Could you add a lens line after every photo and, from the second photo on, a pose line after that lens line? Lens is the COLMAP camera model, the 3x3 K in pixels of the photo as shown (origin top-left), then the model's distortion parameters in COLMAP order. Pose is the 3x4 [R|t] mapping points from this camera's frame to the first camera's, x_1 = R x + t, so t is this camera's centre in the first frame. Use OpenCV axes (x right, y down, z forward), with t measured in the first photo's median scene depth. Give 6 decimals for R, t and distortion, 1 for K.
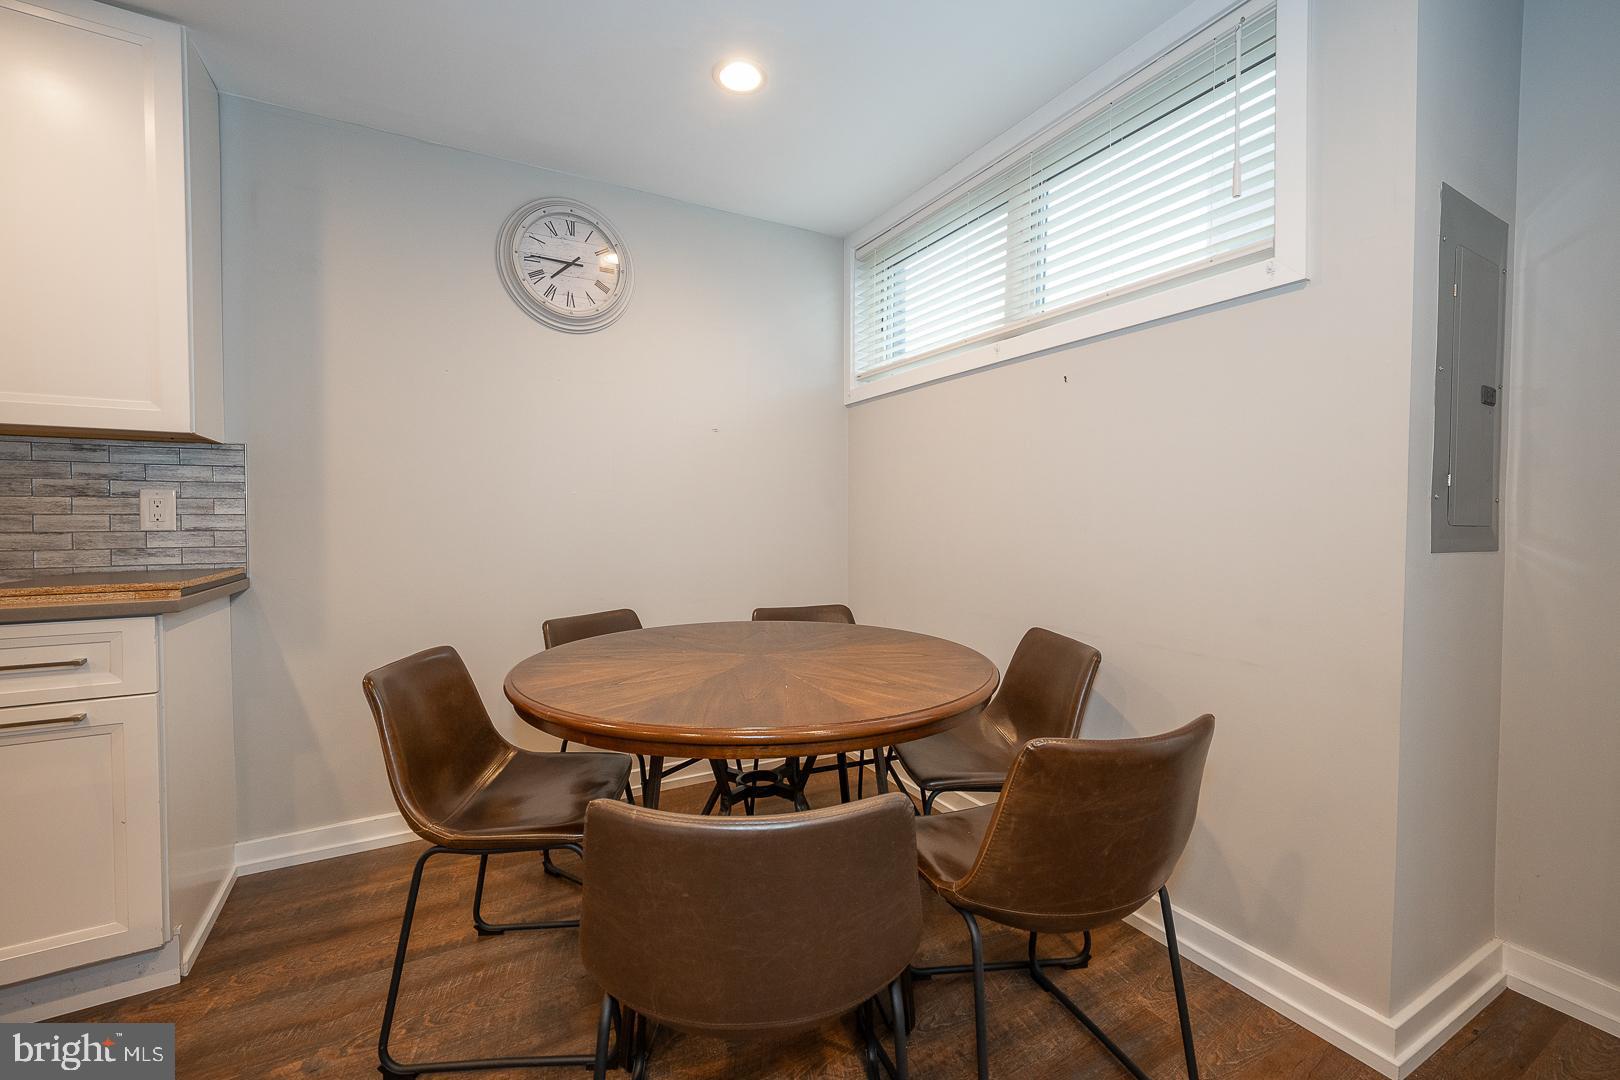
lens RADIAL K [[656.5, 0, 810.8], [0, 656.5, 528.4], [0, 0, 1]] dist [-0.003312, 0.000754]
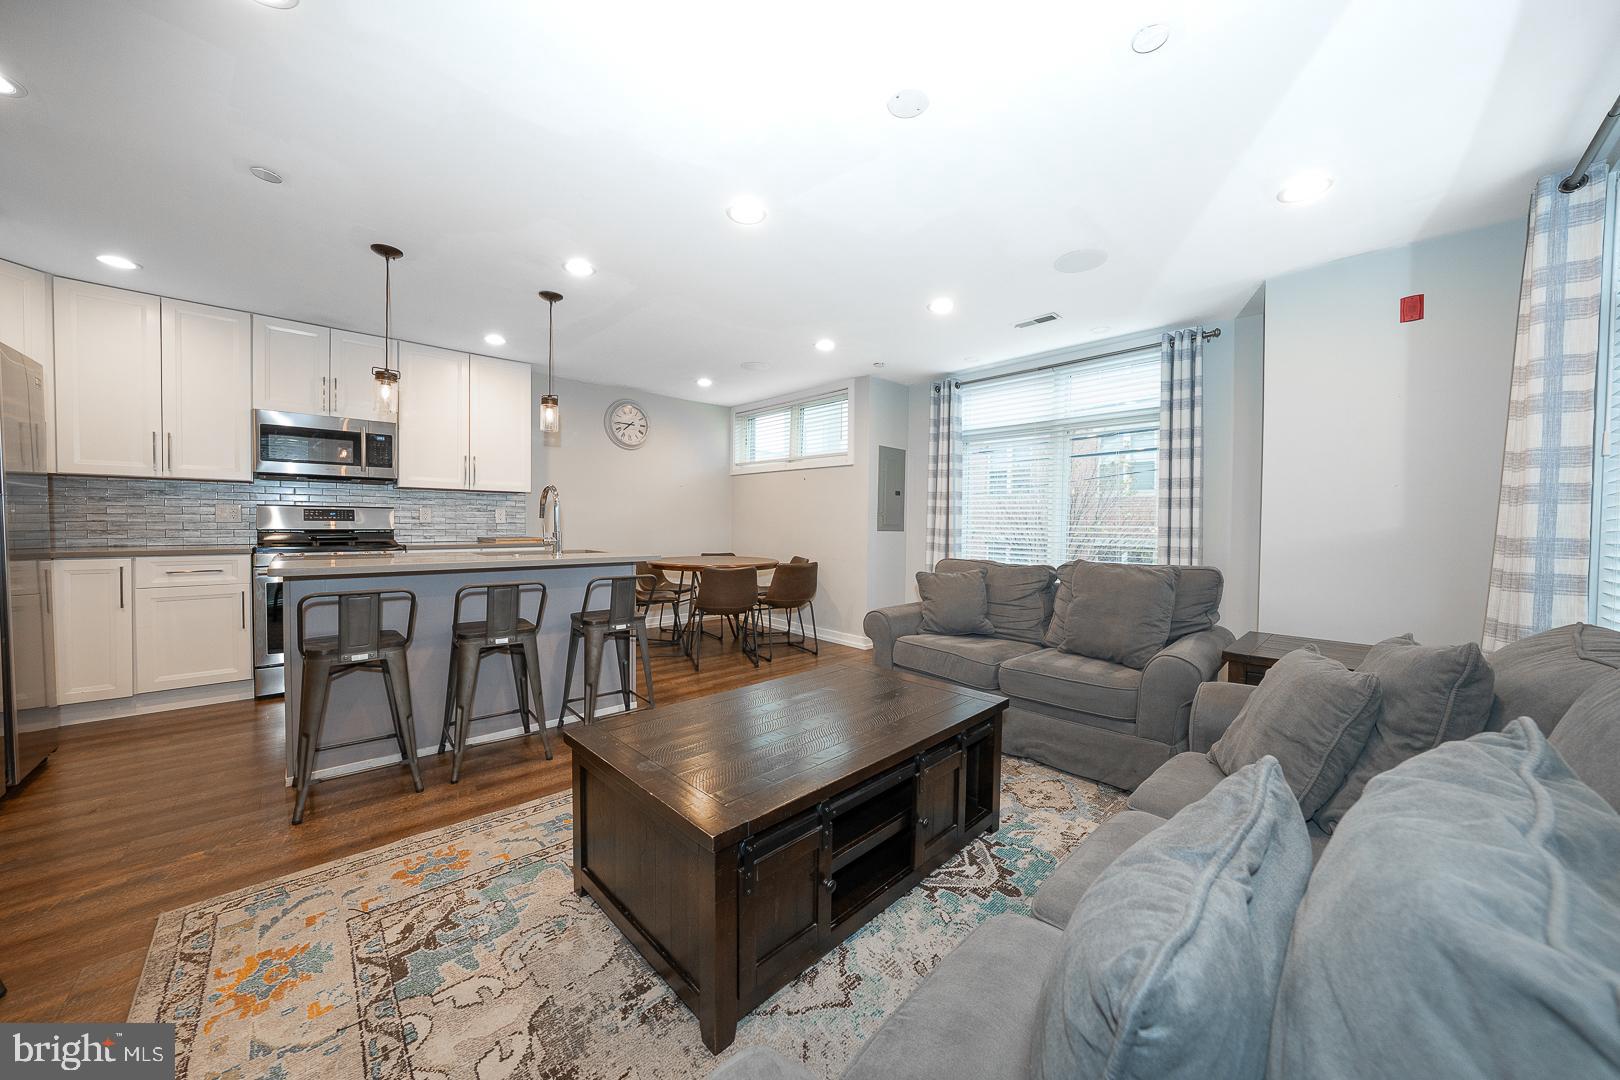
lens RADIAL K [[557.7, 0, 800.3], [0, 557.7, 516.7], [0, 0, 1]] dist [-0.019042, 0.001437]
pose [[0.974863, 0.010195, 0.222572, -0.241838], [-0.005319, 0.999733, -0.022496, 0.023690], [-0.222742, 0.020746, 0.974657, -1.694259]]
